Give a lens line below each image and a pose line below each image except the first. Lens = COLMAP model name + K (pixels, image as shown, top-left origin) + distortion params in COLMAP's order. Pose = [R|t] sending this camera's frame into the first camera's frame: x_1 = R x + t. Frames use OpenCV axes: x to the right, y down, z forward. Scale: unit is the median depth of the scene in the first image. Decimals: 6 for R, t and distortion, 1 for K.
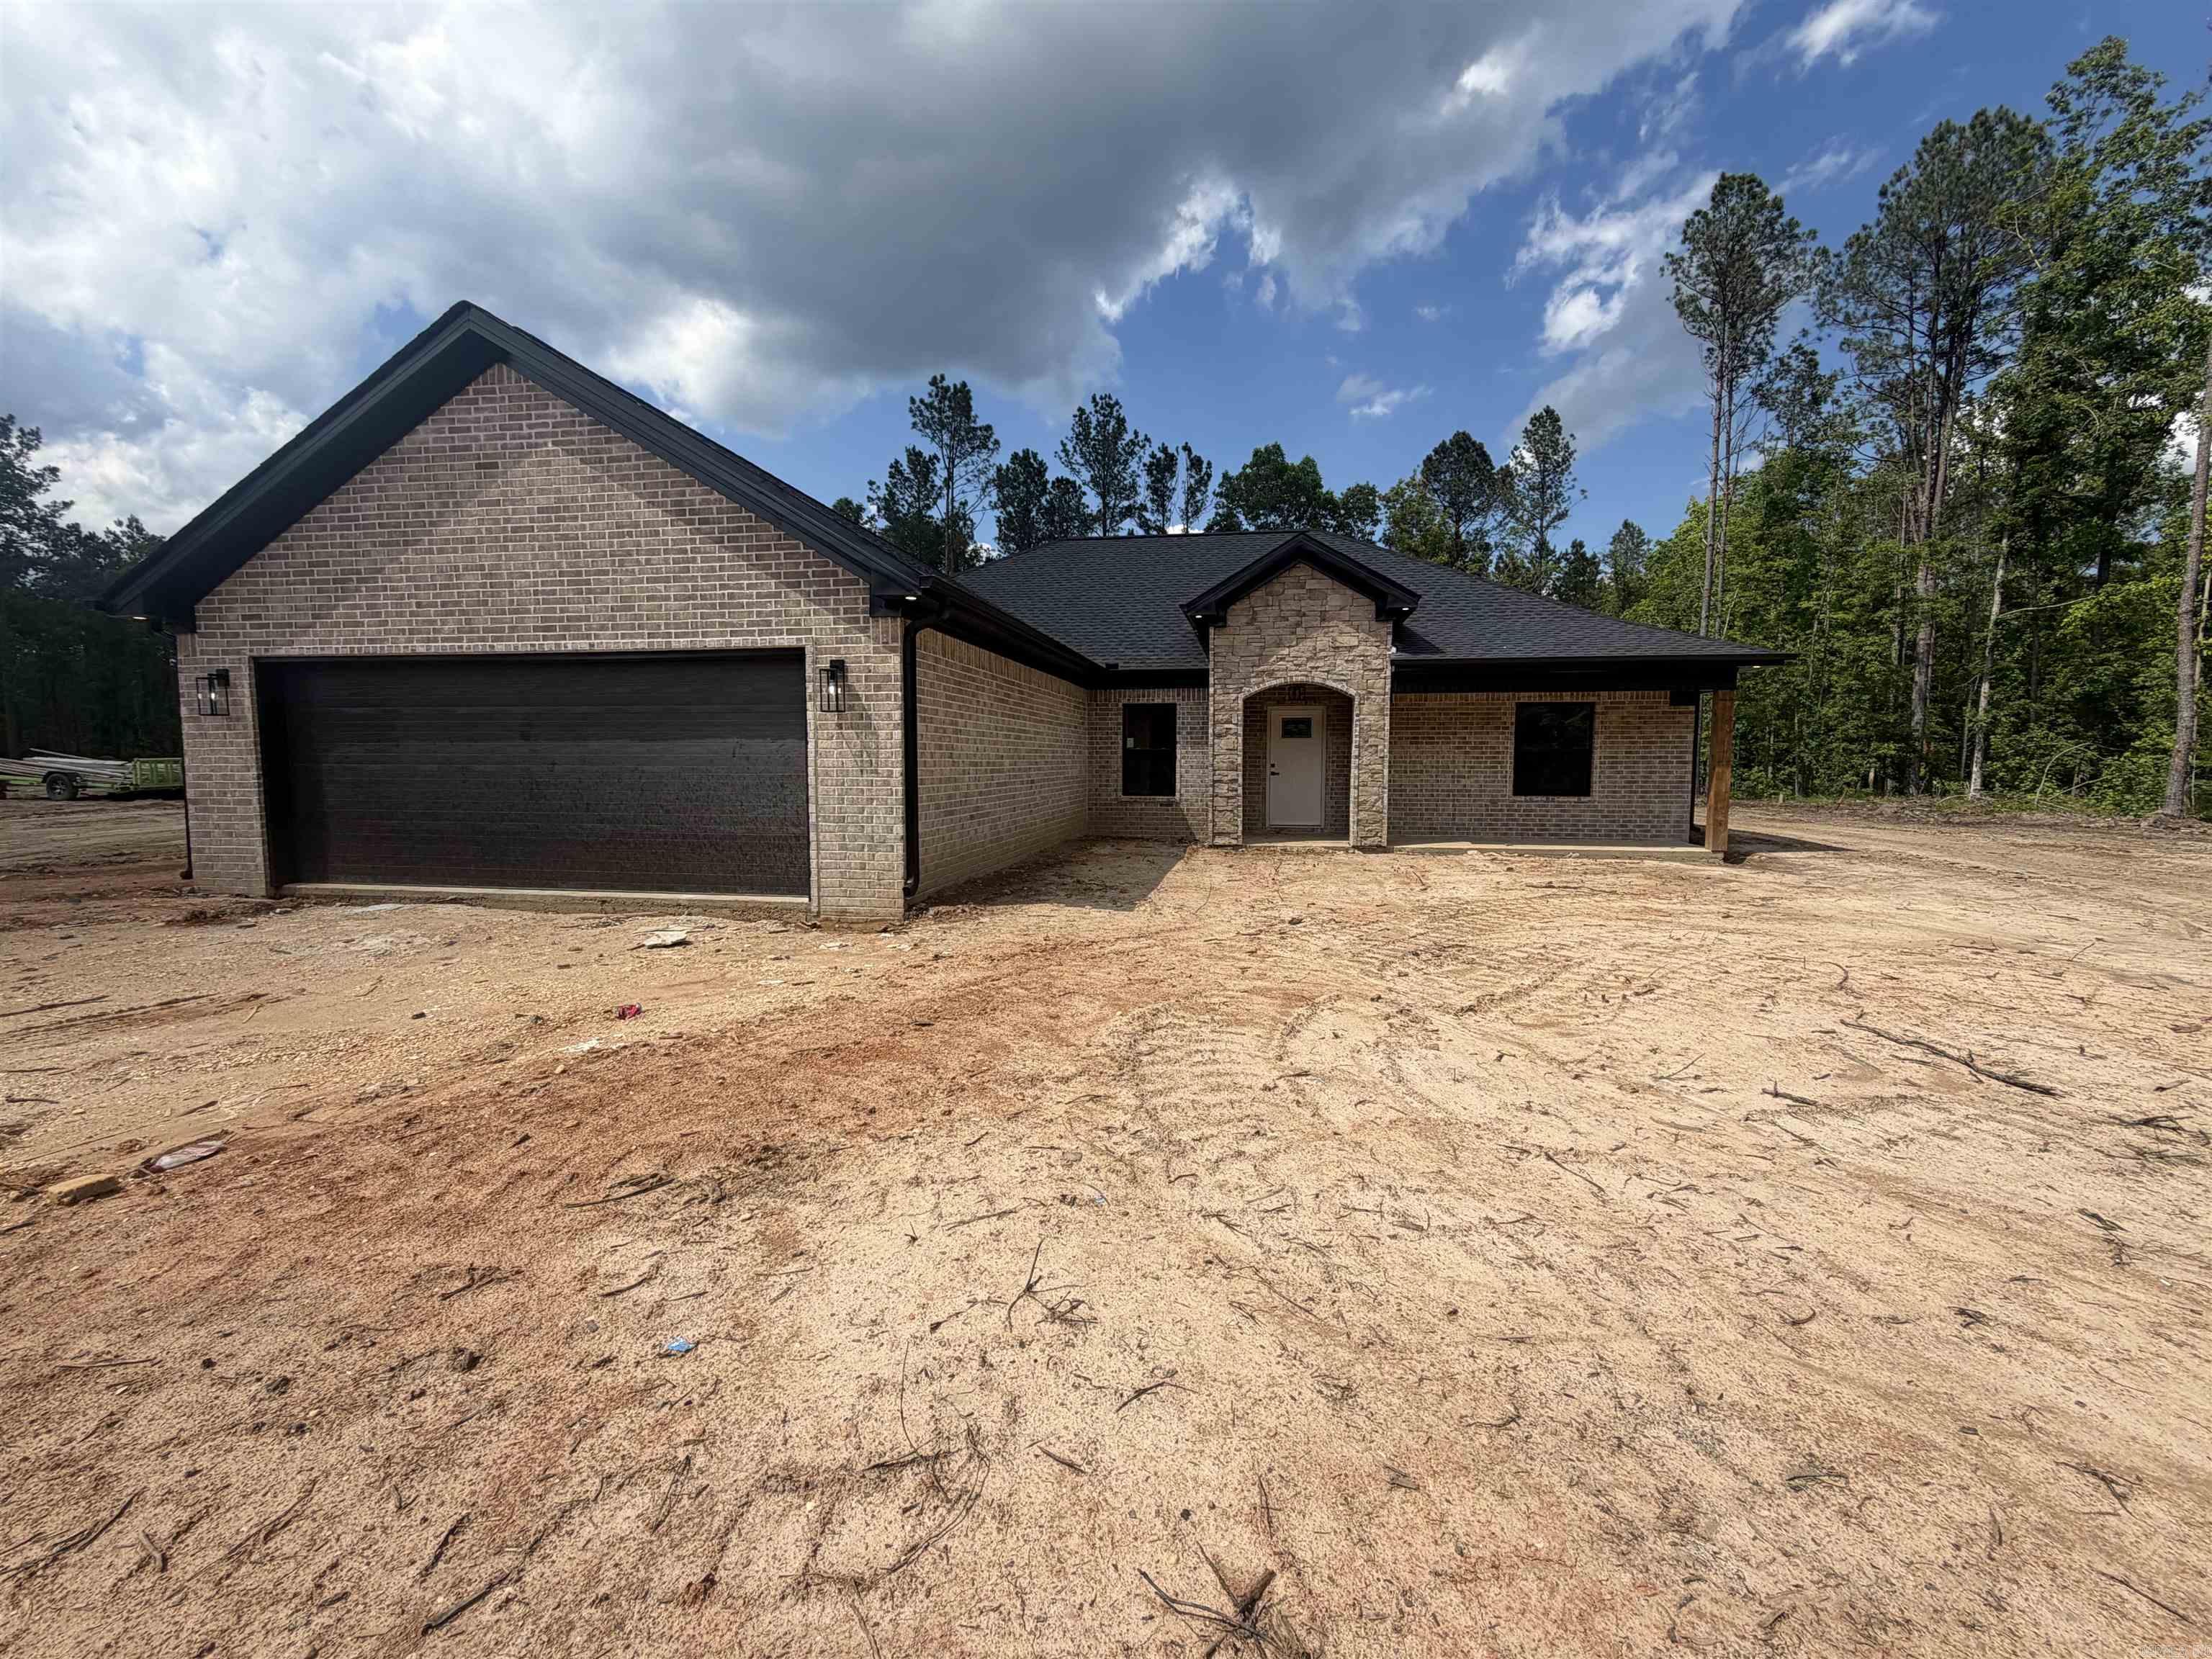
lens RADIAL K [[955.5, 0, 1106.0], [0, 955.5, 829.5], [0, 0, 1]] dist [0.000943, -0.000627]
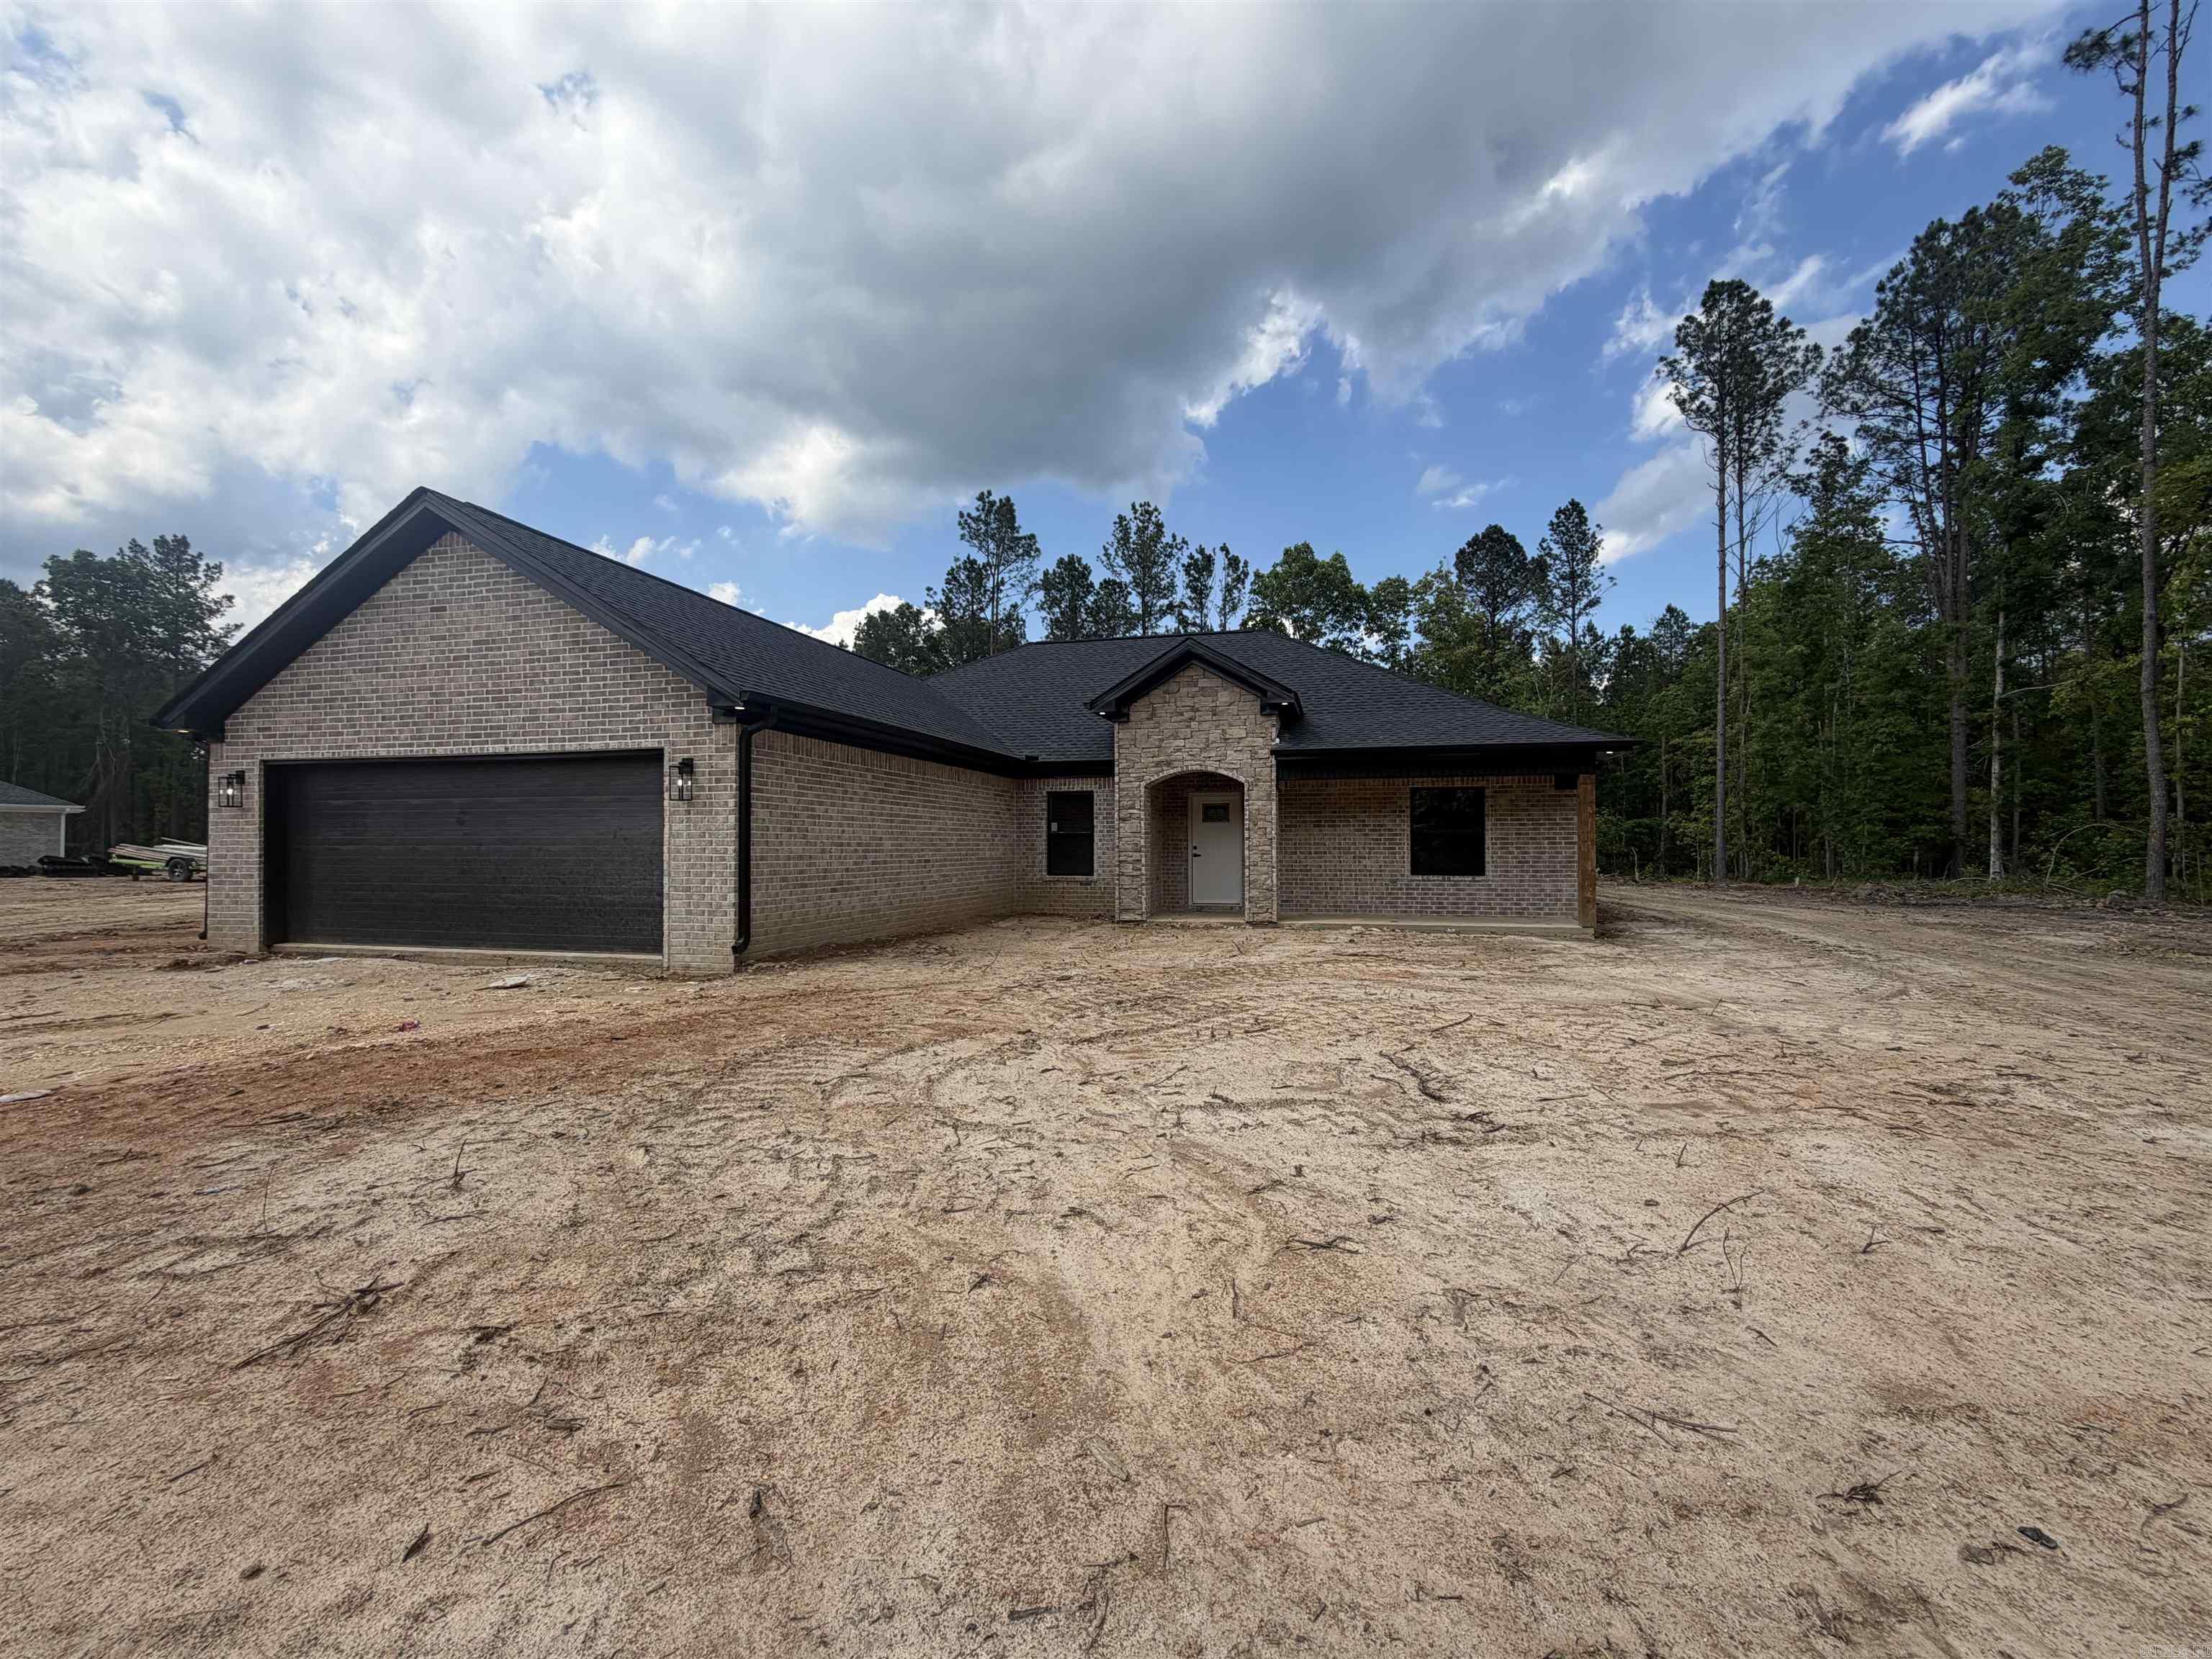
lens RADIAL K [[955.5, 0, 1106.0], [0, 955.5, 829.5], [0, 0, 1]] dist [0.000943, -0.000627]
pose [[0.996058, -0.004900, -0.088570, 0.208636], [-0.003252, 0.995785, -0.091663, 0.013610], [0.088646, 0.091590, 0.991843, -0.090090]]
